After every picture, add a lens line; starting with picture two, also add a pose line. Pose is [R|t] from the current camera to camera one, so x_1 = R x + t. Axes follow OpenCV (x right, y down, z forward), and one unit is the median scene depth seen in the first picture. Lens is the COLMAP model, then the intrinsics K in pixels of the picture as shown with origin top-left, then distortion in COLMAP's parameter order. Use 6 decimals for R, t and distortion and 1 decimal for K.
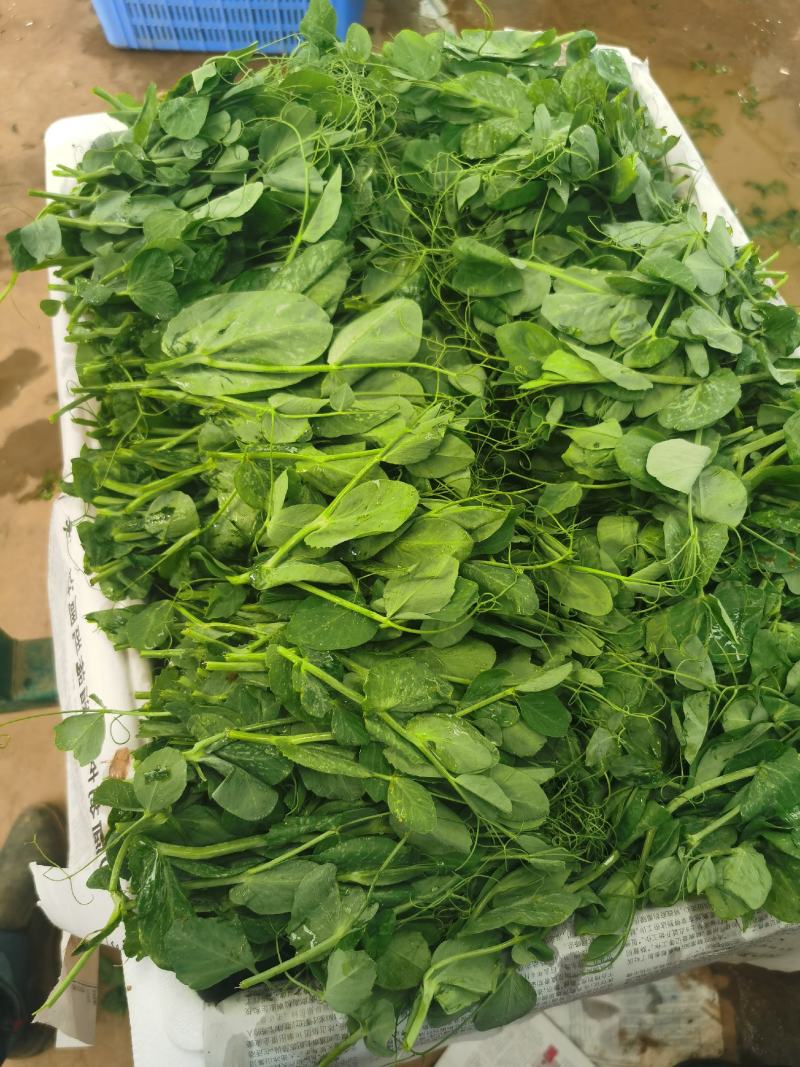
lens RADIAL K [[864.4, 0, 393.8], [0, 864.4, 534.6], [0, 0, 1]] dist [0.036822, -0.067067]
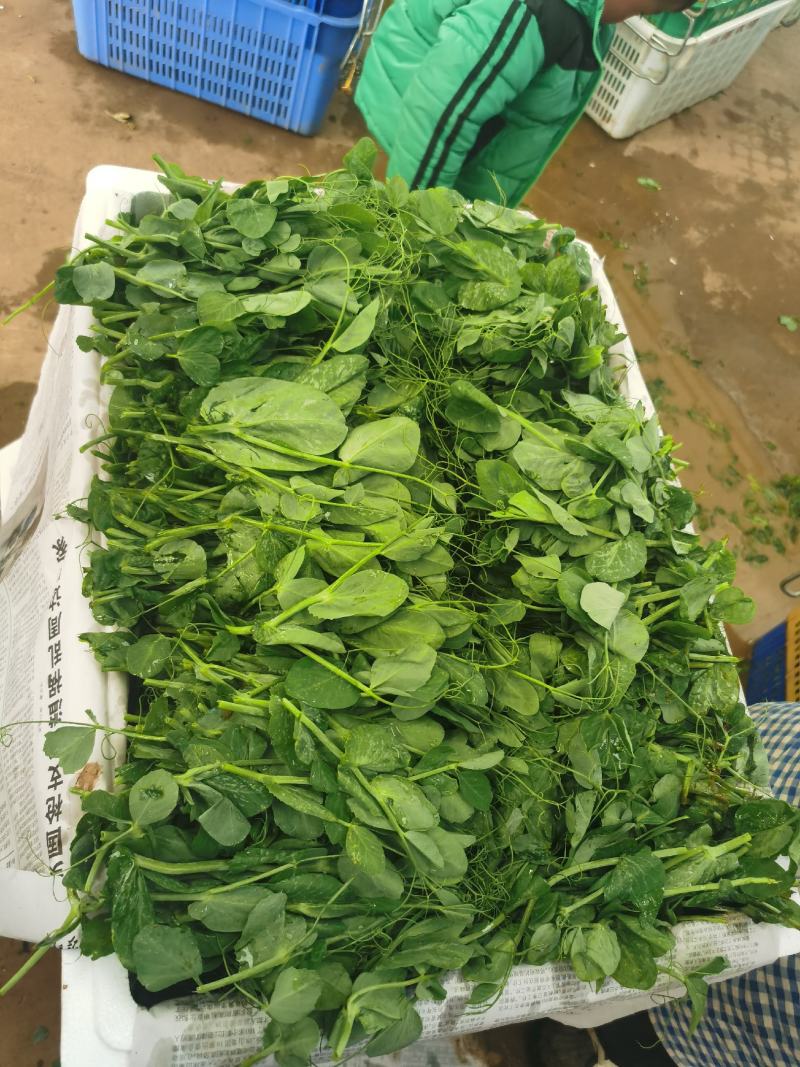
lens RADIAL K [[864.4, 0, 406.6], [0, 864.4, 524.3], [0, 0, 1]] dist [0.036822, -0.067067]
pose [[0.955735, 0.212630, 0.203371, -0.219789], [-0.195934, 0.975585, -0.099218, -0.013831], [-0.219503, 0.054979, 0.974062, -0.160925]]
